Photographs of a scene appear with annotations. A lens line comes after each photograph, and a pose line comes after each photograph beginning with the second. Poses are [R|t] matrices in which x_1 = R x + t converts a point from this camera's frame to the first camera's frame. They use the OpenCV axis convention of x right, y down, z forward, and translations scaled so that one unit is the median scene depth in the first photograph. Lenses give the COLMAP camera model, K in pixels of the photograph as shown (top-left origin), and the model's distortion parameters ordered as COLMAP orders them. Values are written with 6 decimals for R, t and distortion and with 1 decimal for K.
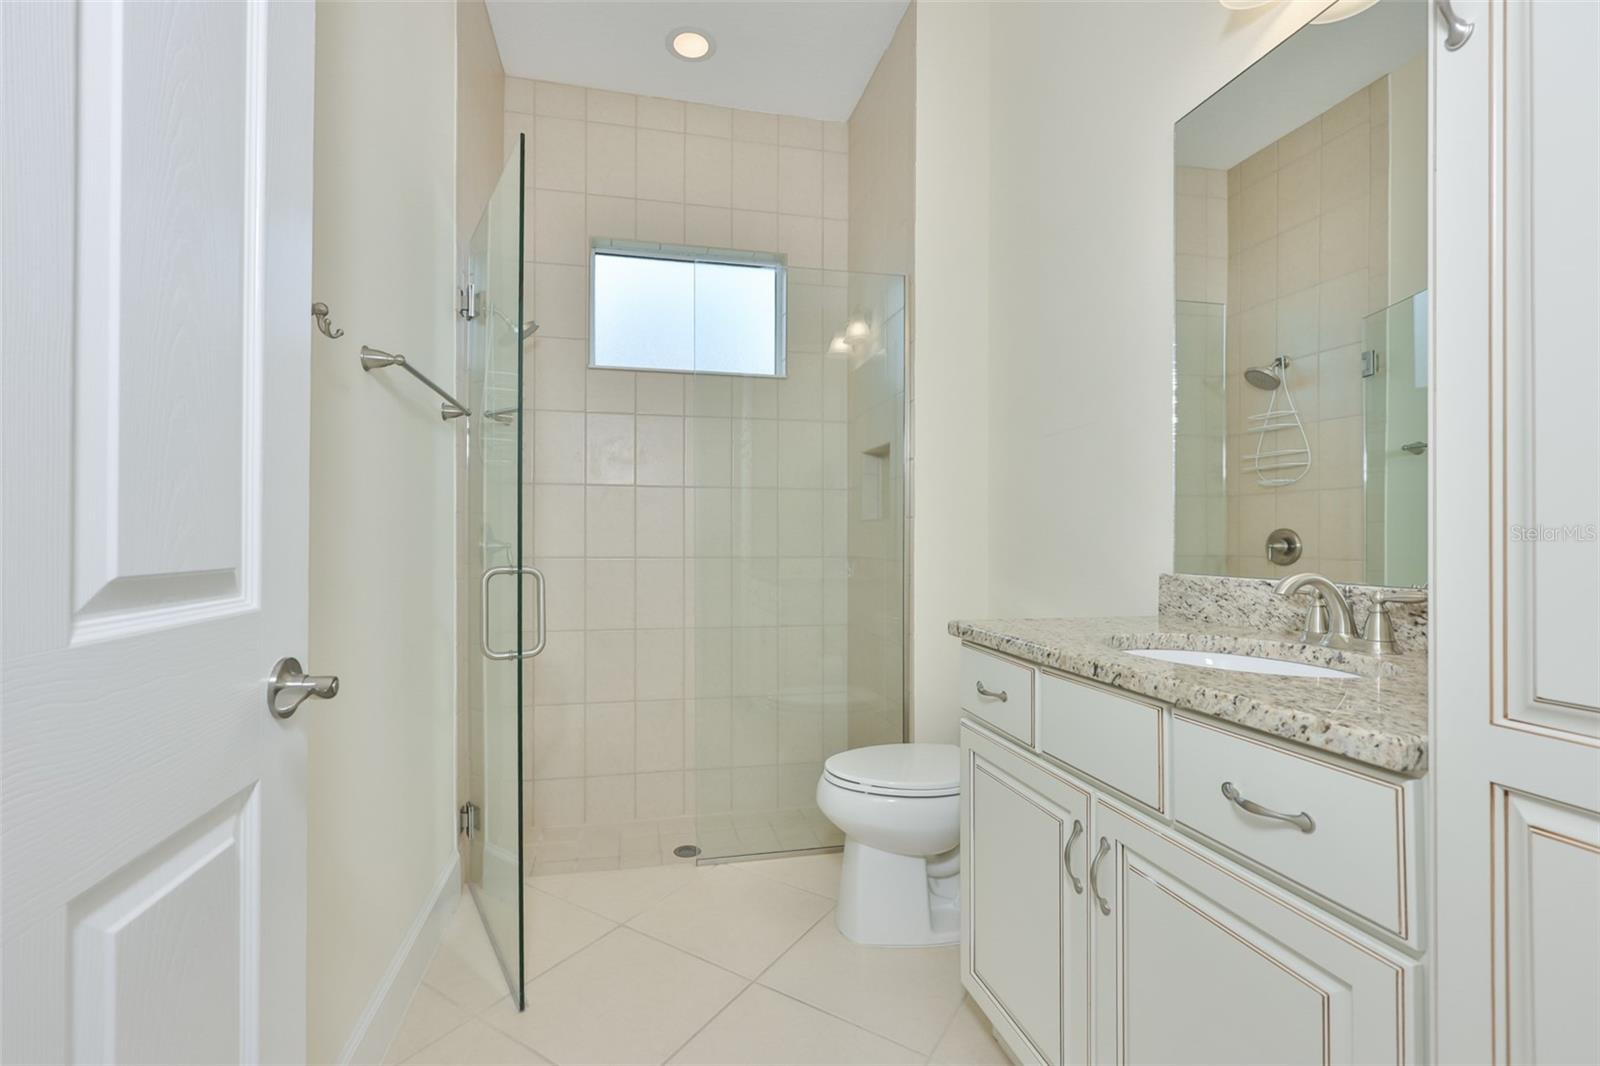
lens RADIAL K [[679.9, 0, 796.9], [0, 679.9, 527.0], [0, 0, 1]] dist [-0.000985, -0.000249]
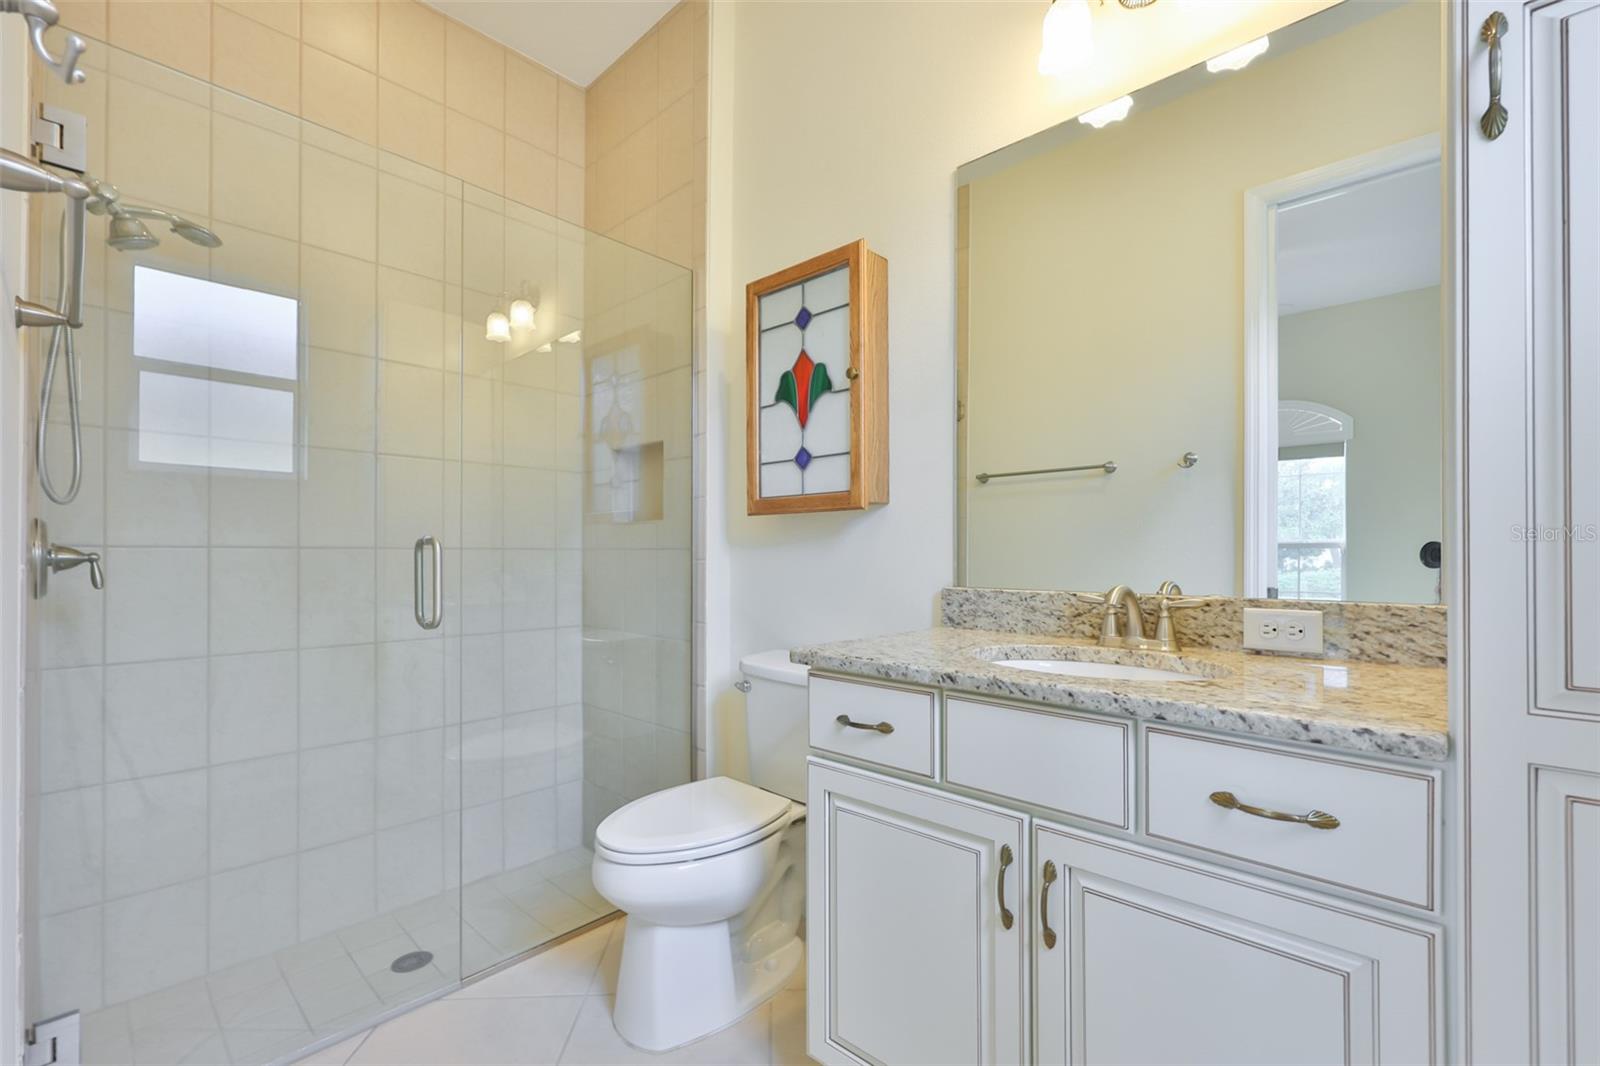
lens RADIAL K [[679.9, 0, 807.9], [0, 679.9, 542.9], [0, 0, 1]] dist [-0.000985, -0.000249]
pose [[0.839192, 0.018553, 0.543519, -0.298477], [-0.018587, 0.999812, -0.005429, 0.011323], [-0.543518, -0.005546, 0.839379, 0.311566]]
